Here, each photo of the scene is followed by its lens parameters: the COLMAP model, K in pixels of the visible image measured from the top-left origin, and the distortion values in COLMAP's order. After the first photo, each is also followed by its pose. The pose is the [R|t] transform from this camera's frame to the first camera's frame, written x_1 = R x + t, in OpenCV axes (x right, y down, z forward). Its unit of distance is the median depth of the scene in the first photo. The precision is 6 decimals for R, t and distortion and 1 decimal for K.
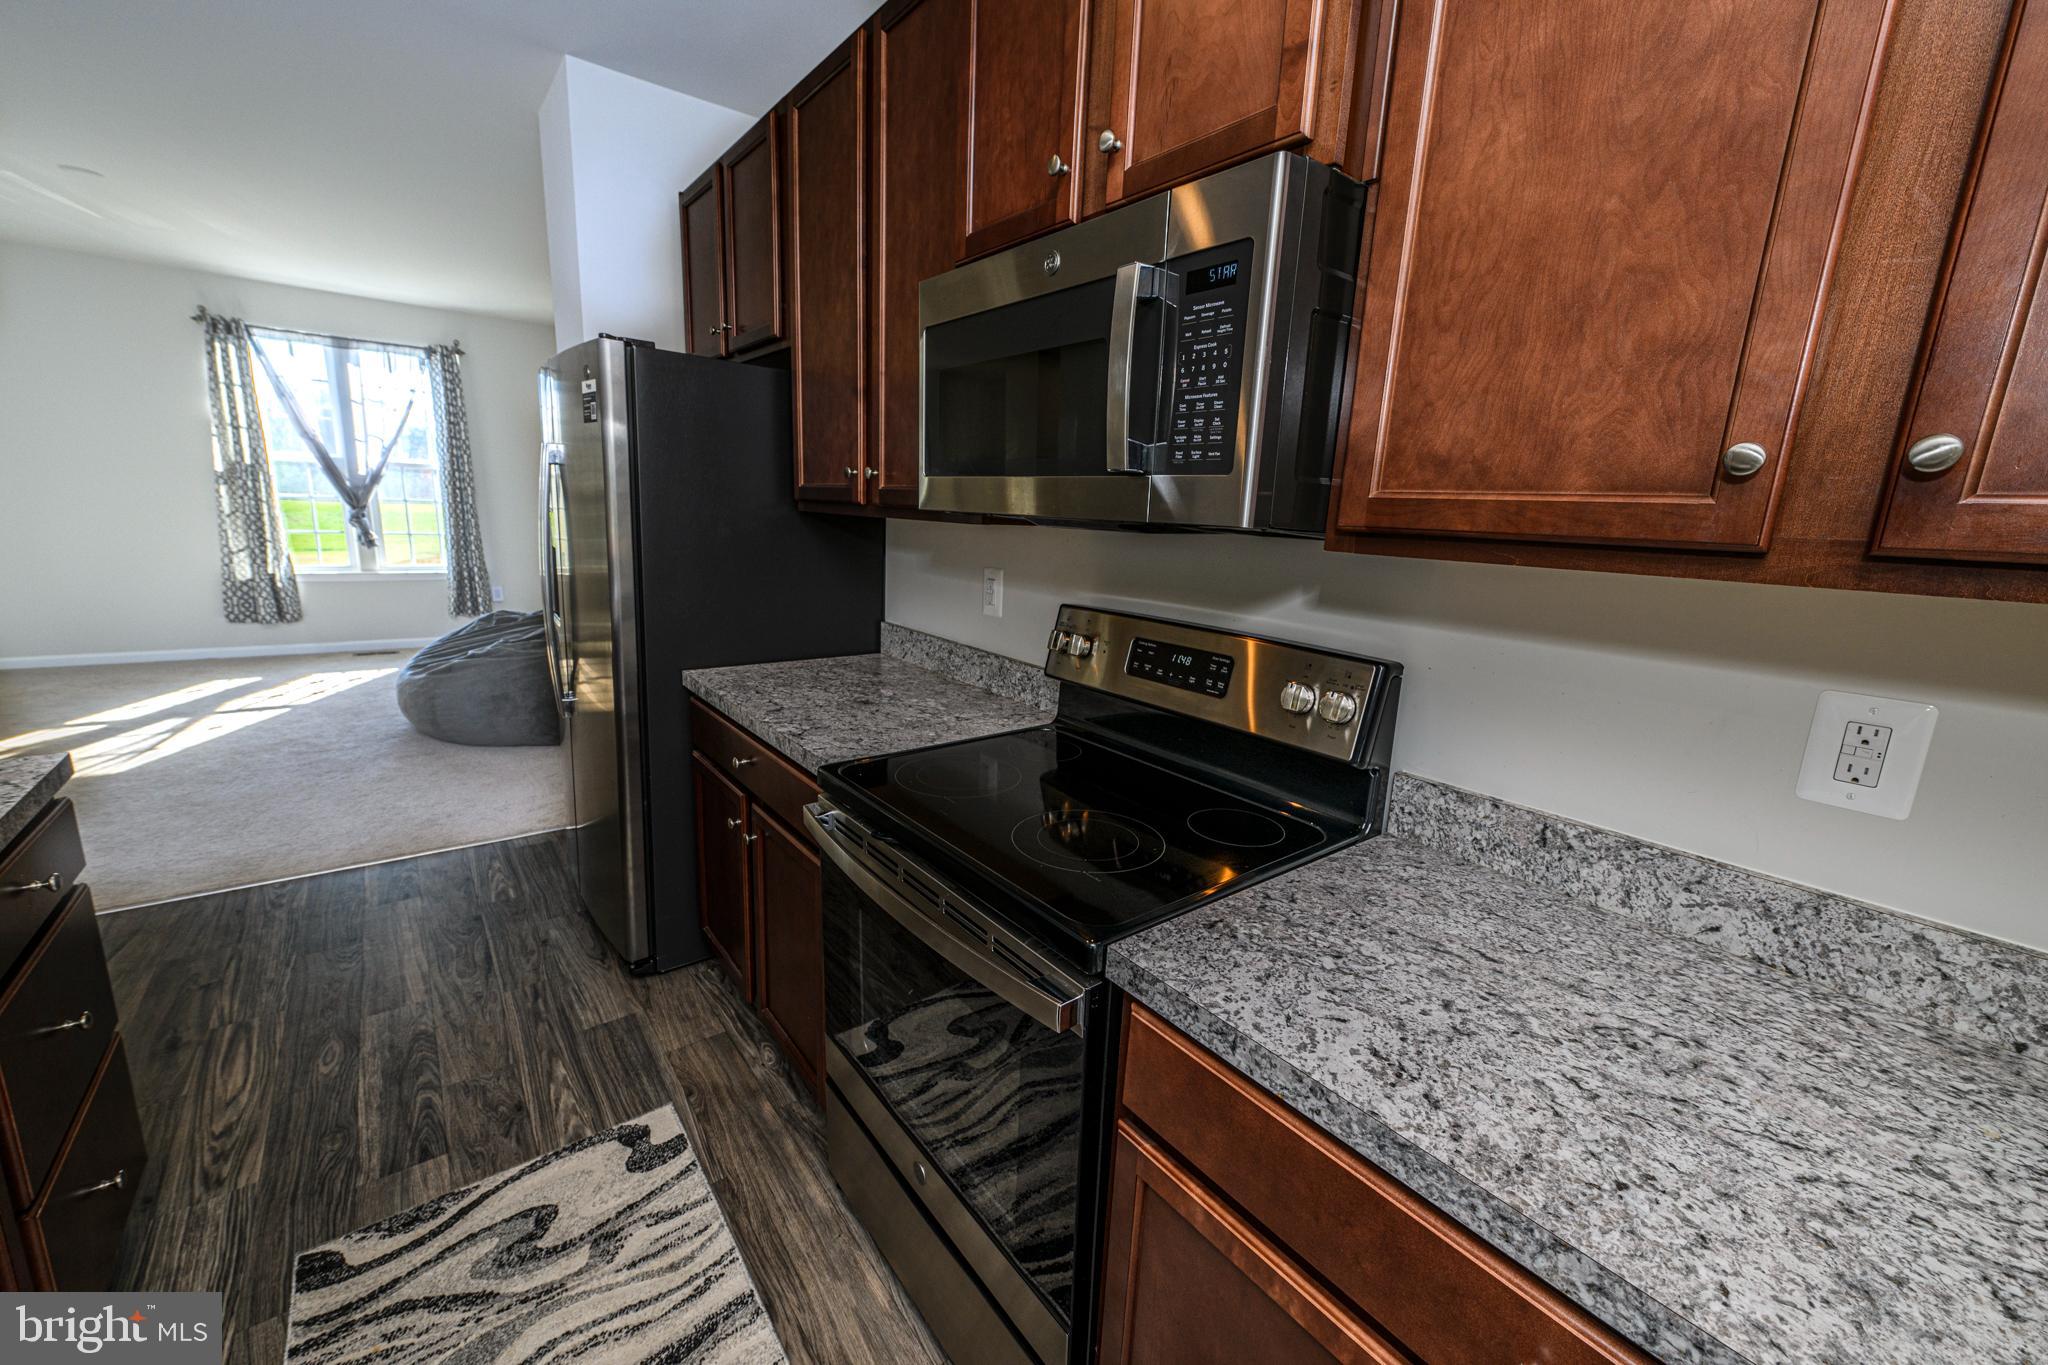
lens RADIAL K [[811.1, 0, 1018.4], [0, 811.1, 682.9], [0, 0, 1]] dist [0.000681, 0.000491]
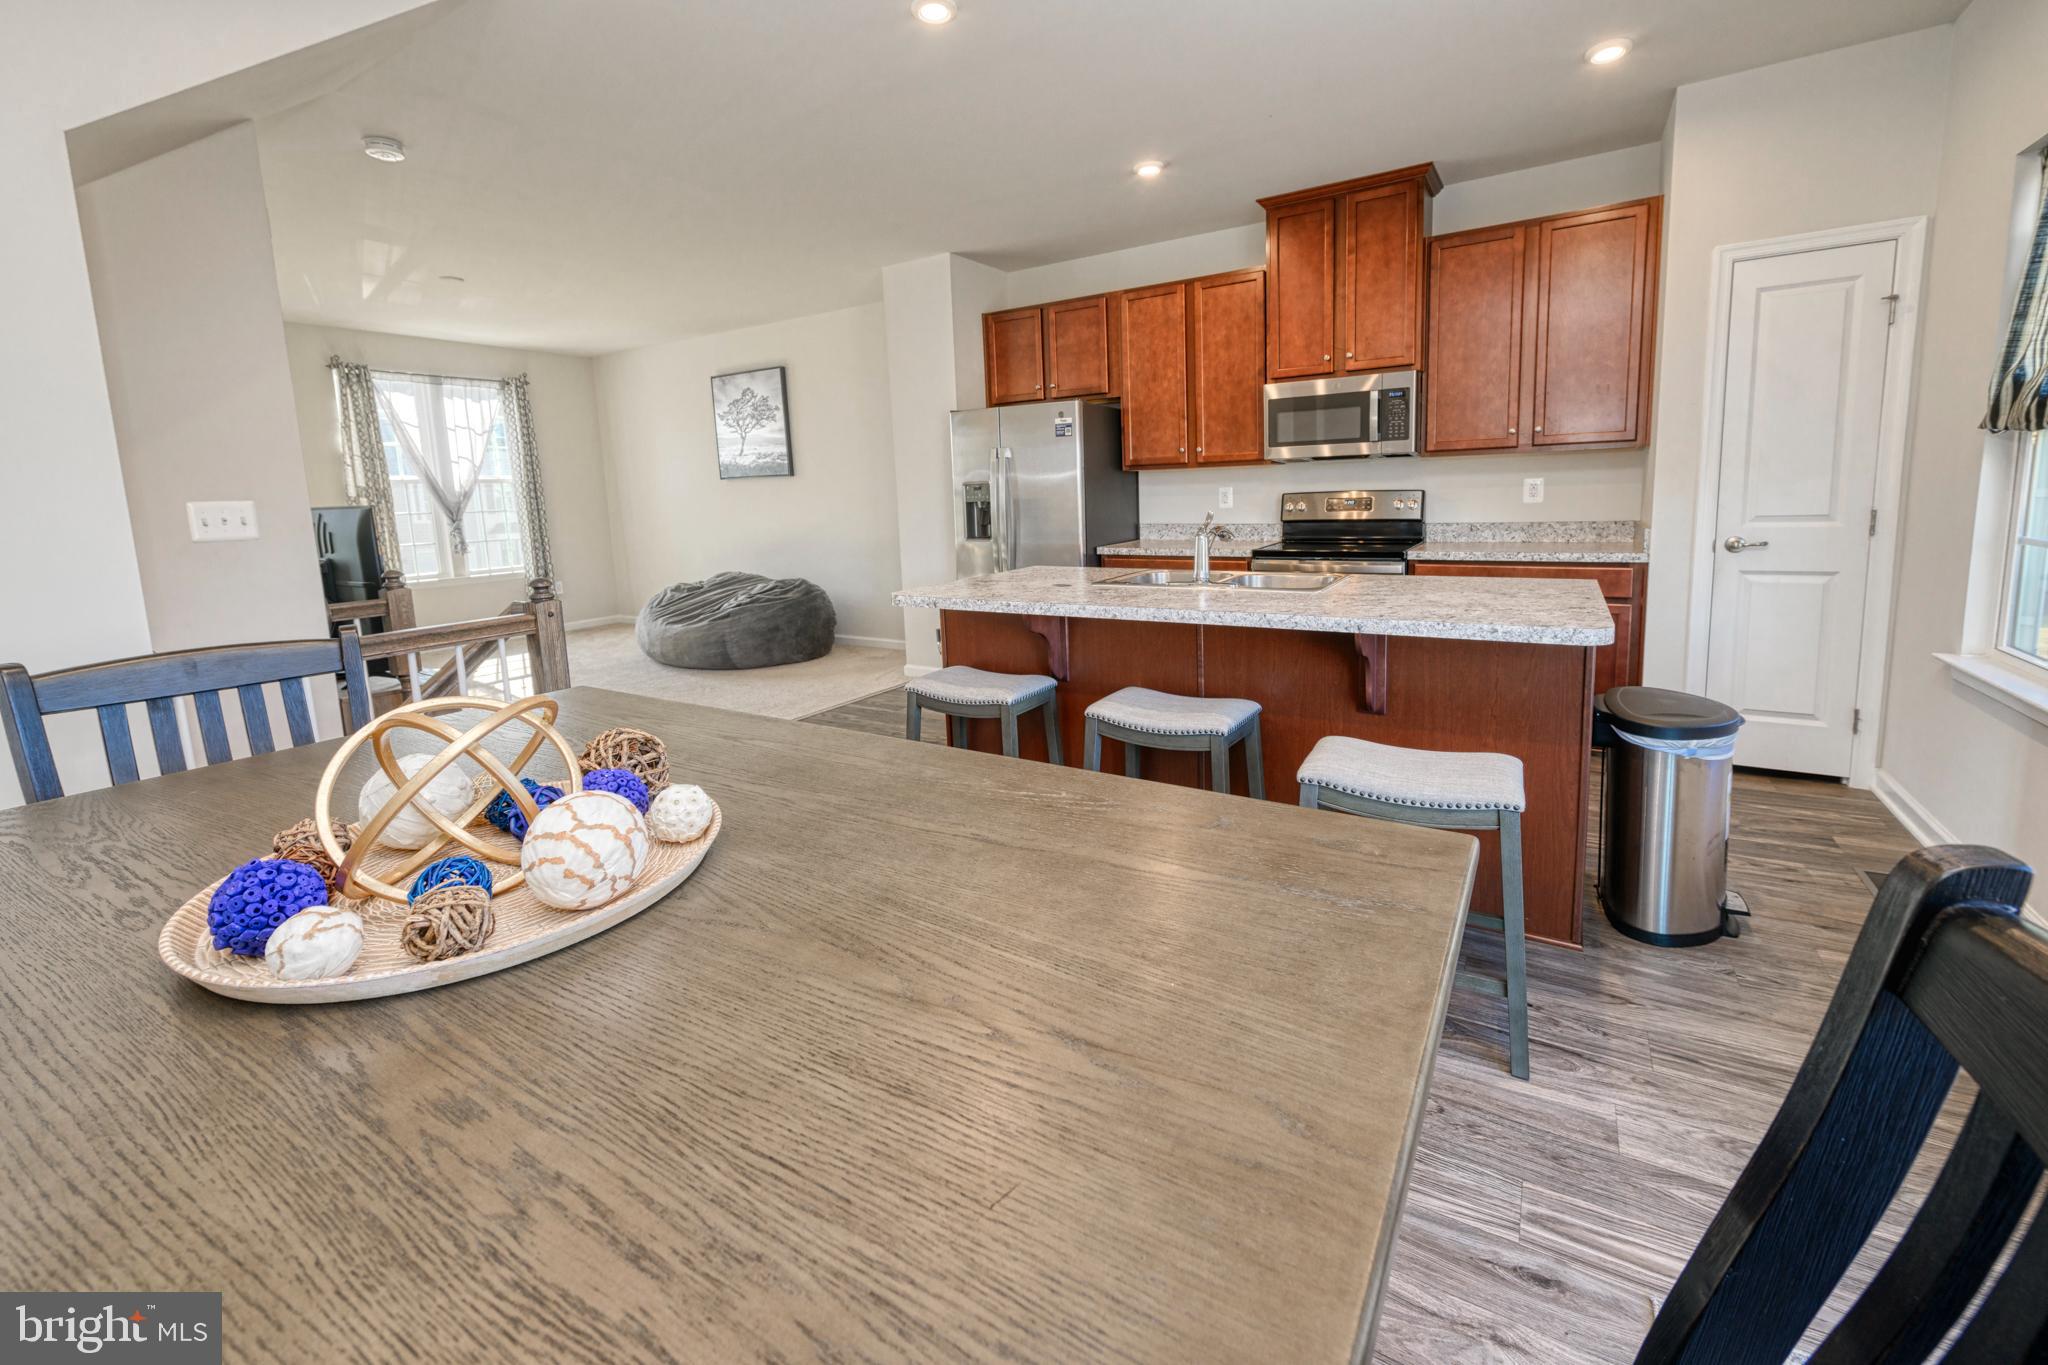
lens RADIAL K [[827.3, 0, 1052.8], [0, 827.3, 589.1], [0, 0, 1]] dist [0.003176, -0.000558]
pose [[0.934488, -0.117903, 0.335903, -1.922921], [0.147293, 0.987065, -0.063310, 0.324807], [-0.324093, 0.108639, 0.939767, -1.510955]]
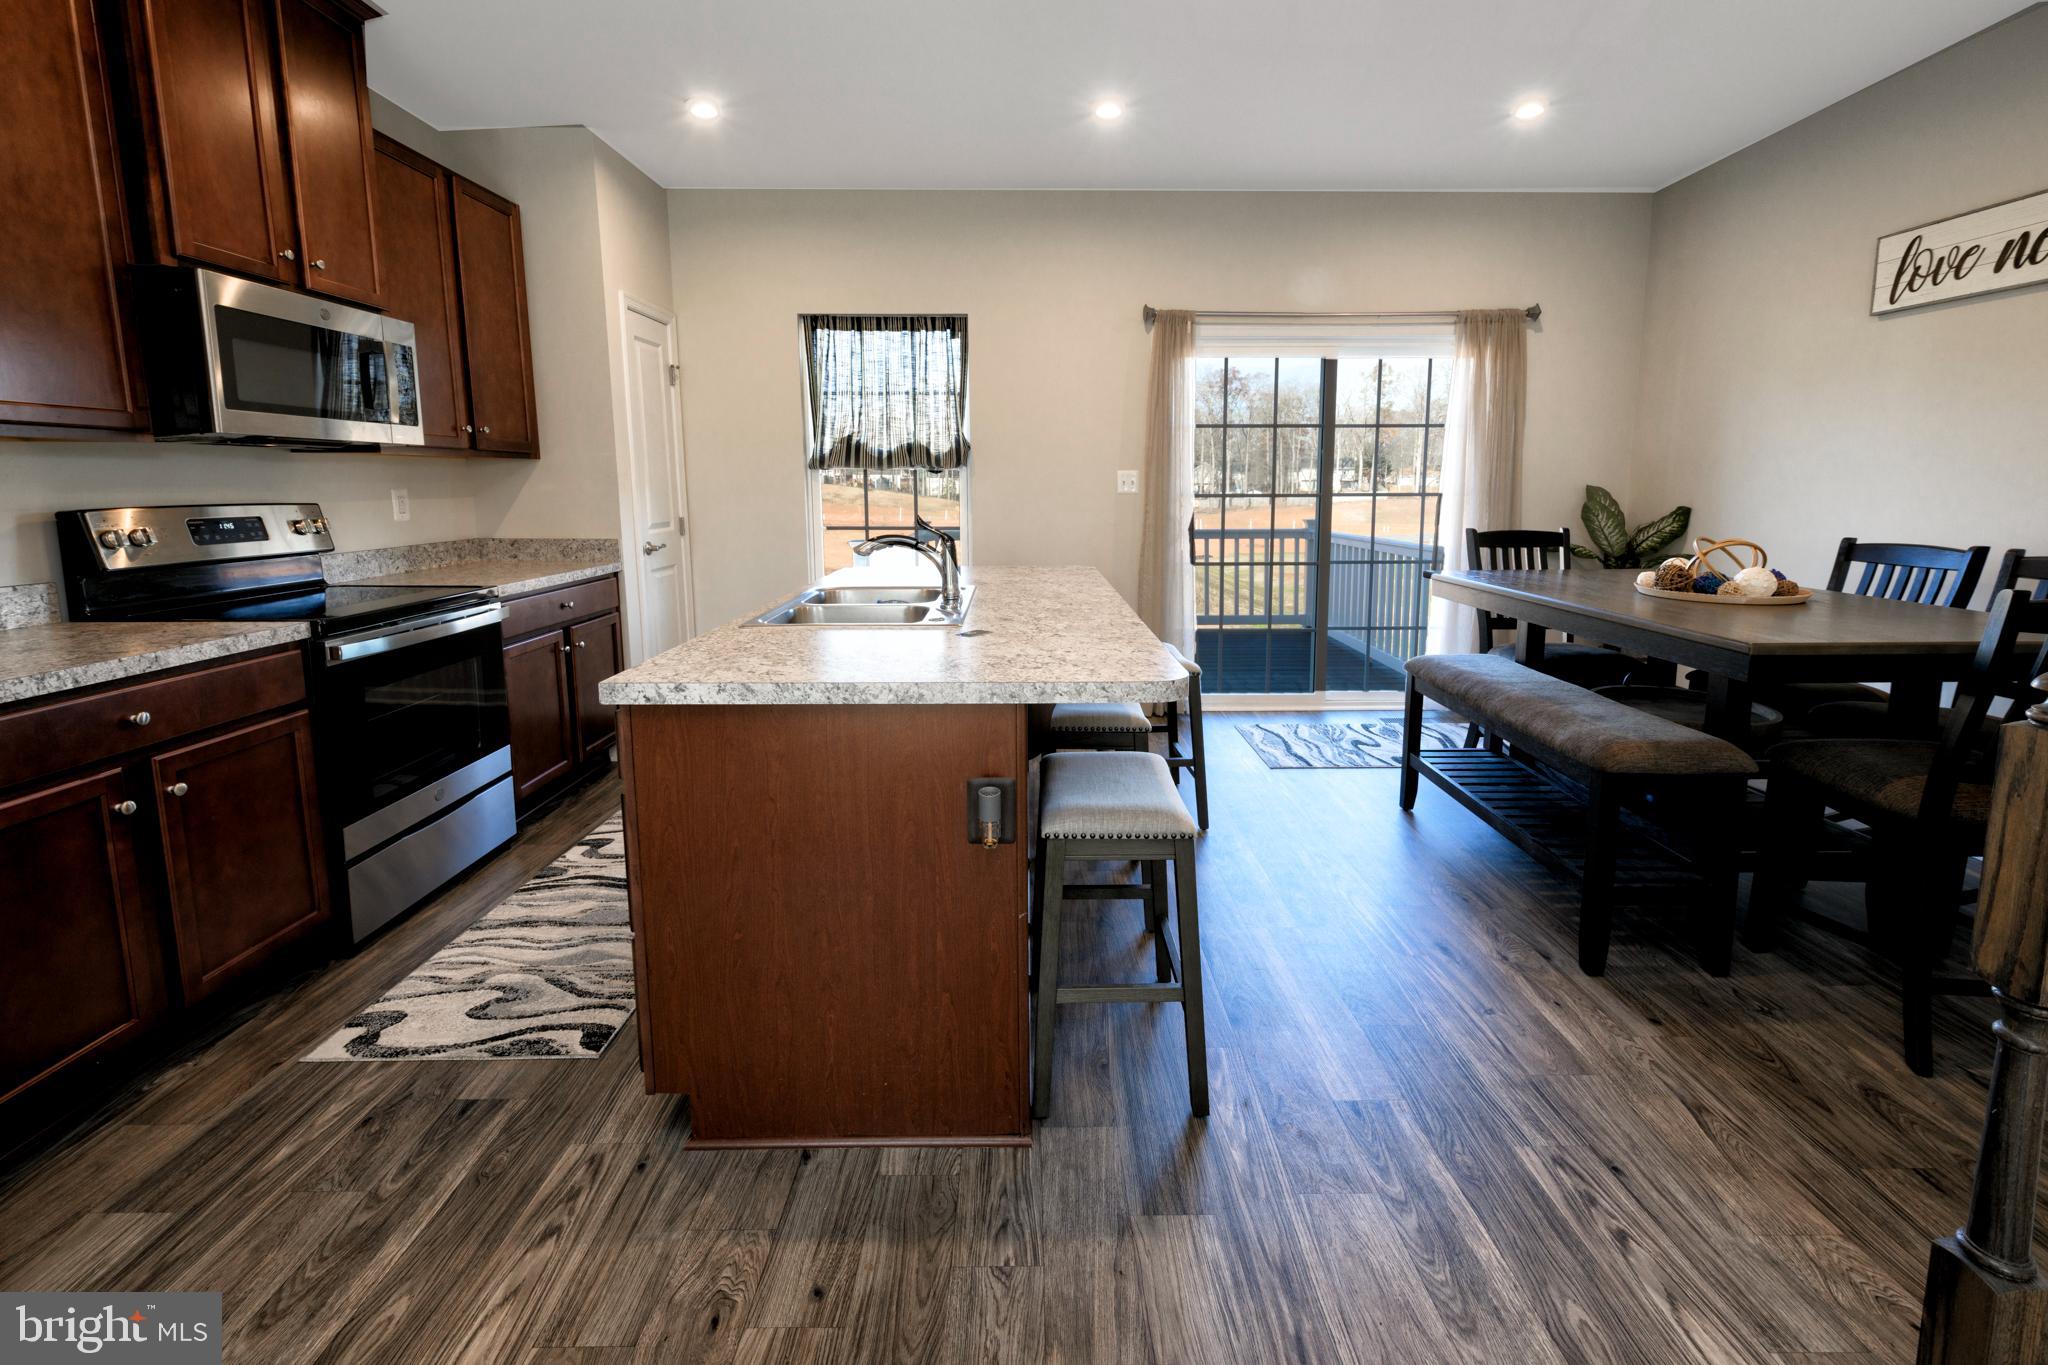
lens RADIAL K [[827.3, 0, 990.3], [0, 827.3, 597.3], [0, 0, 1]] dist [0.003176, -0.000558]
pose [[-0.774910, -0.133953, 0.617714, -2.072918], [0.101538, 0.938211, 0.330832, -0.298645], [-0.623862, 0.319087, -0.713428, 1.335412]]
